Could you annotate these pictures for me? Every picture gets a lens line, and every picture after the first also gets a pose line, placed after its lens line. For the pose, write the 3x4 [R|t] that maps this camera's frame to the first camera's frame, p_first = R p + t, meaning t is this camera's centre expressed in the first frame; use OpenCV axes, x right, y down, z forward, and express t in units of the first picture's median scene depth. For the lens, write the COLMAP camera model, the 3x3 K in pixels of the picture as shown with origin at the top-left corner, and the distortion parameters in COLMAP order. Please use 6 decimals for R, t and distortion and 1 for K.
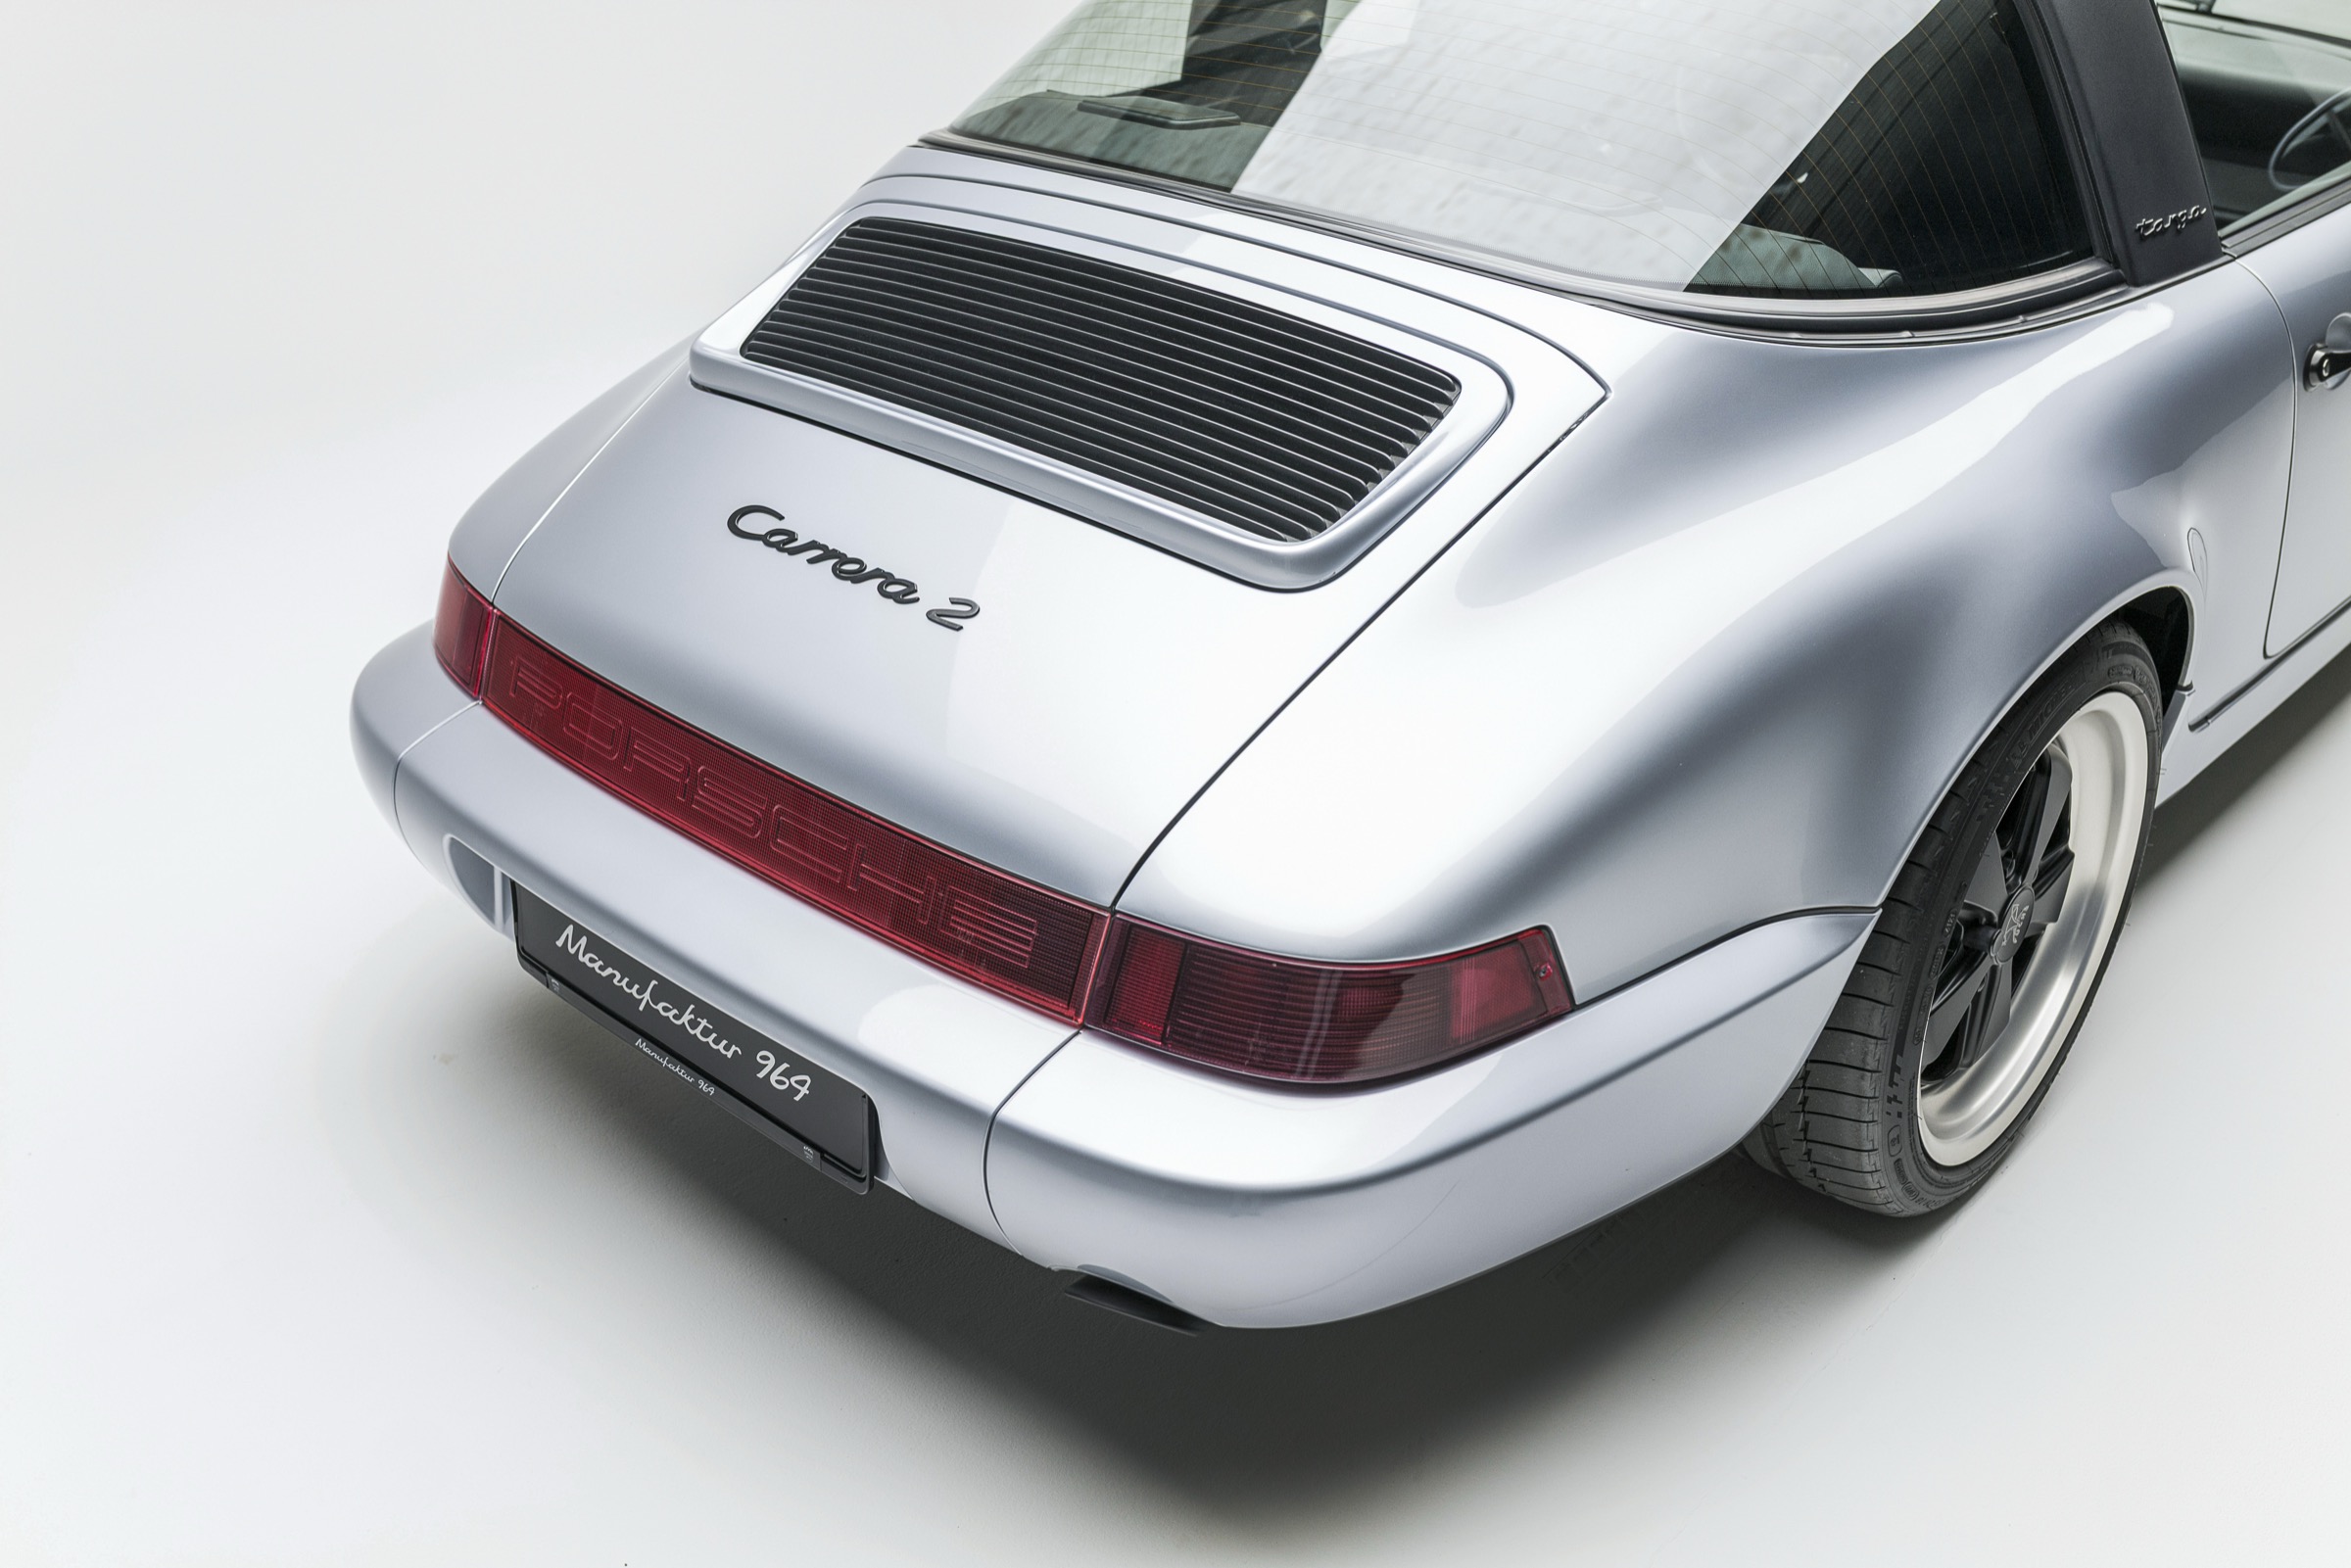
lens RADIAL K [[2344.1, 0, 1254.2], [0, 2344.1, 739.2], [0, 0, 1]] dist [0.033730, -0.004953]
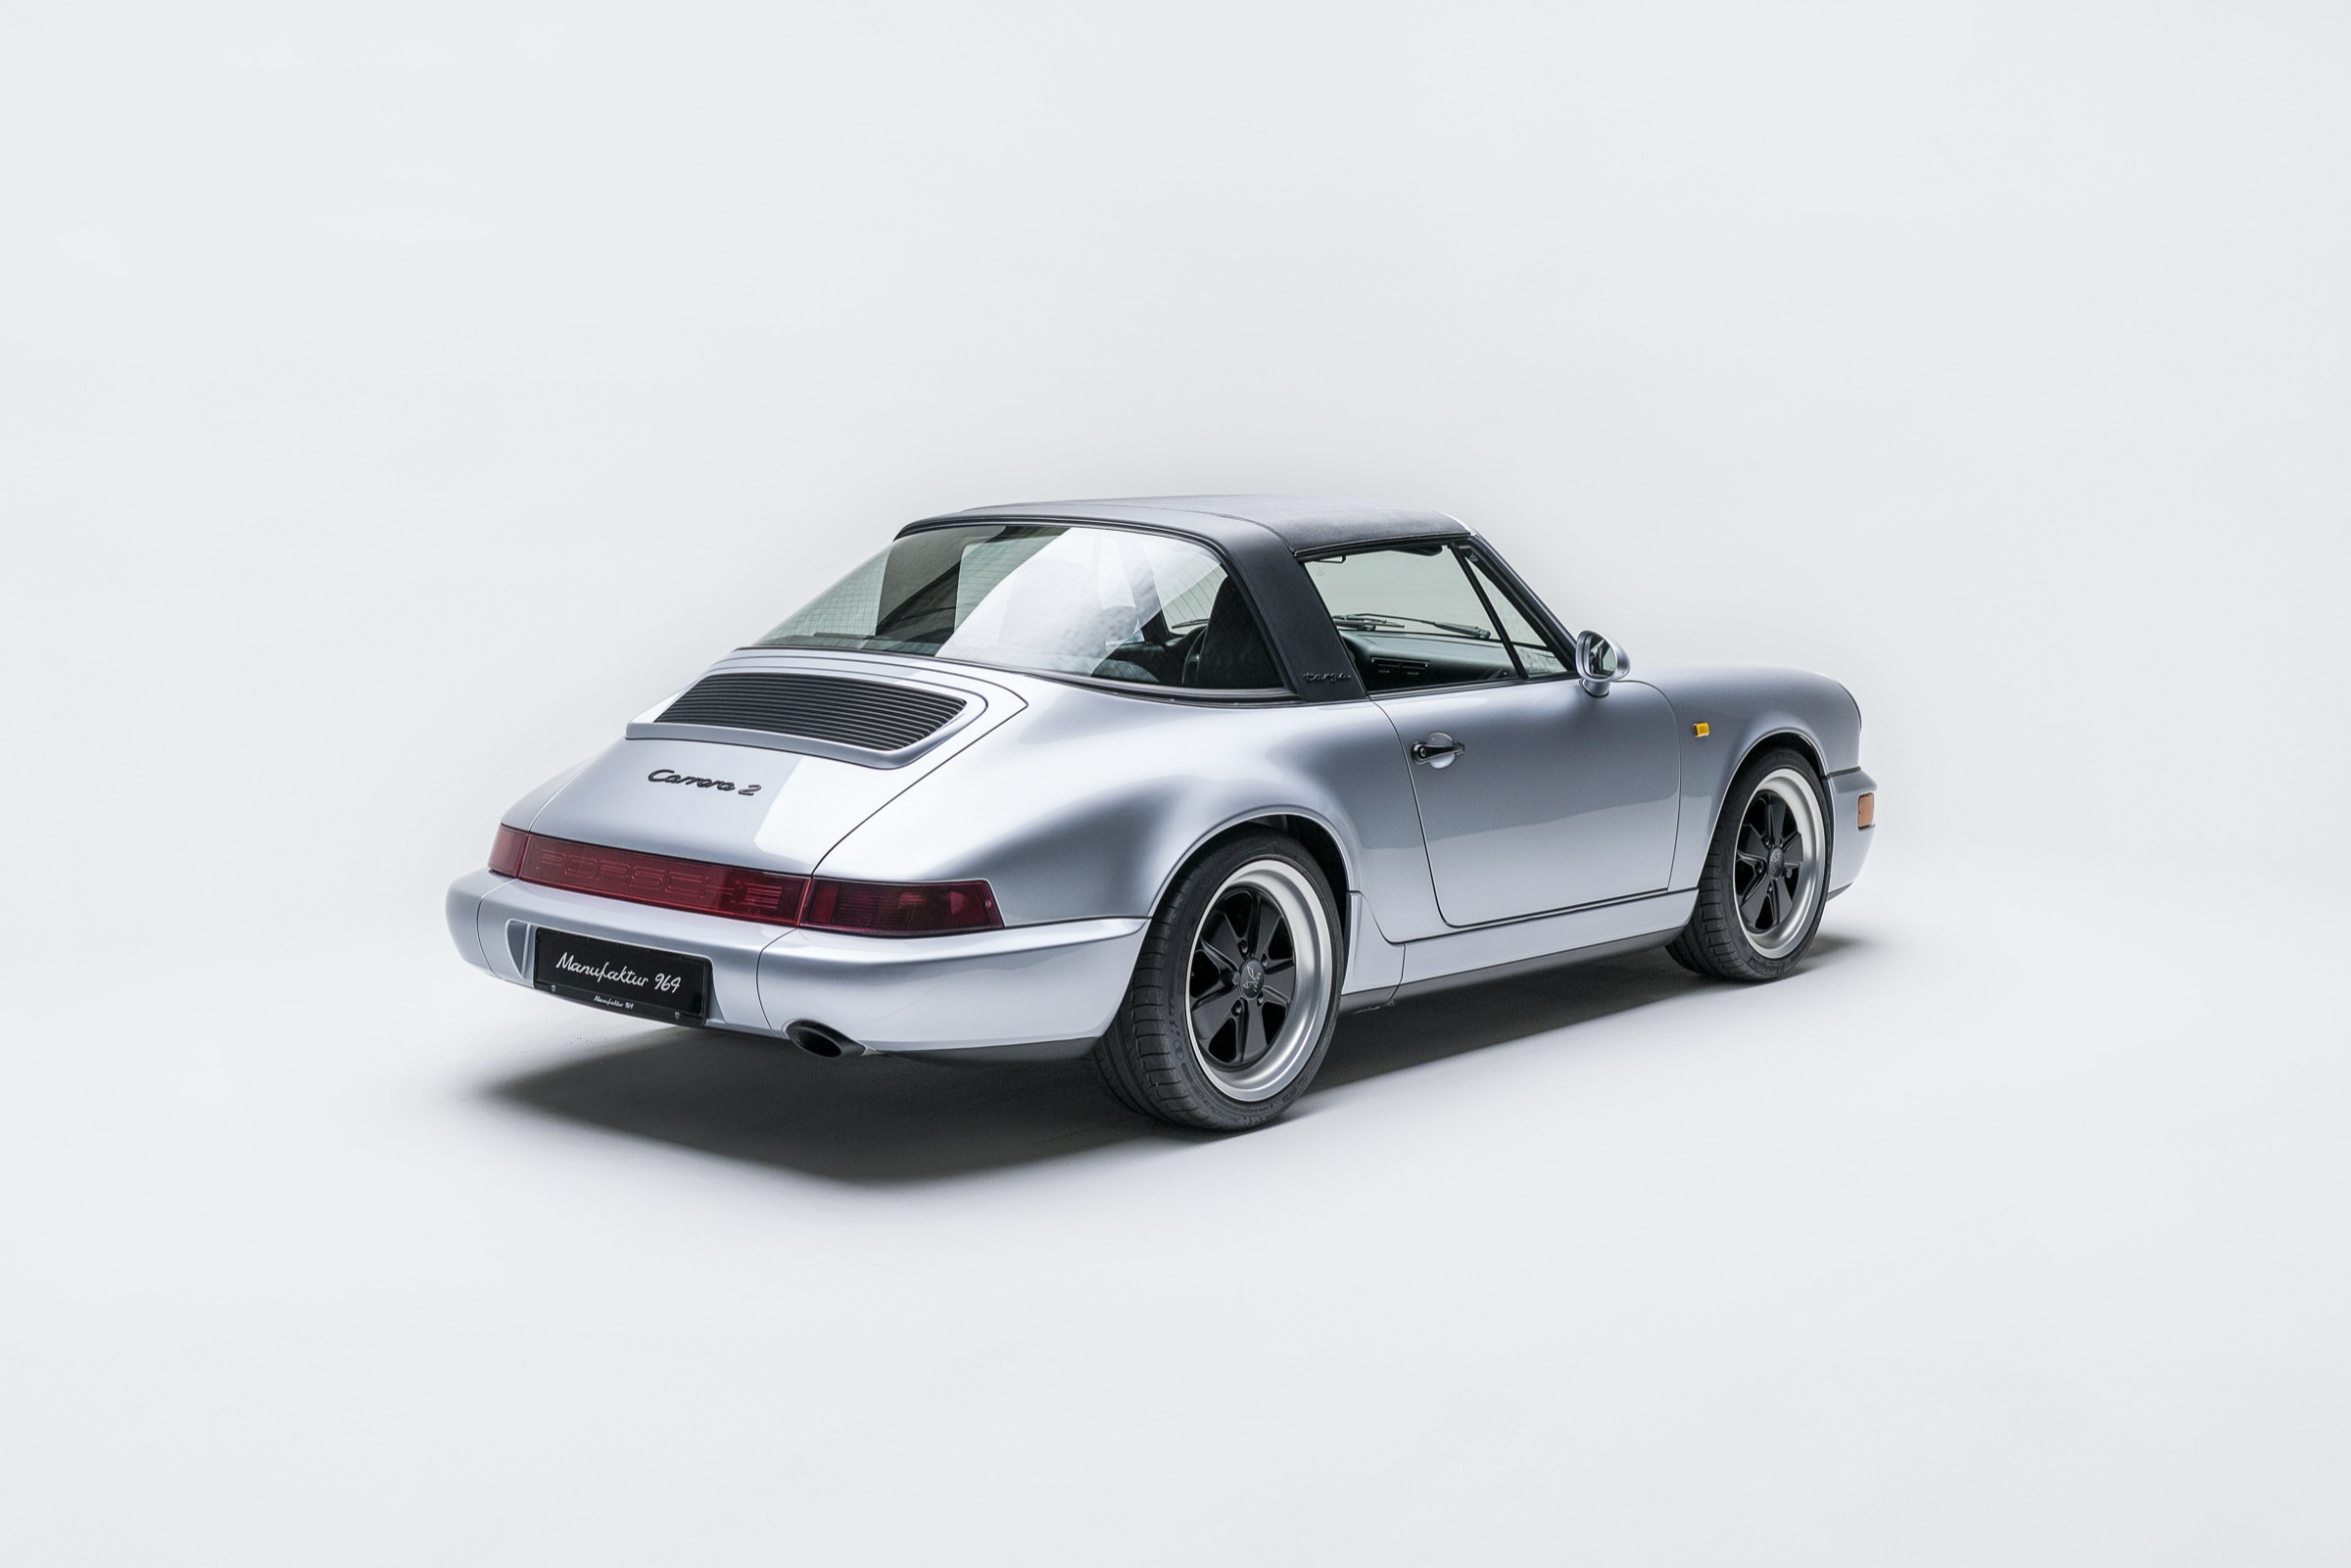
lens RADIAL K [[2344.1, 0, 1254.2], [0, 2344.1, 739.2], [0, 0, 1]] dist [0.033730, -0.004953]
pose [[0.996009, -0.005005, 0.089116, 0.162906], [0.033055, 0.948119, -0.316193, 0.639473], [-0.082910, 0.317877, 0.944500, -1.257072]]
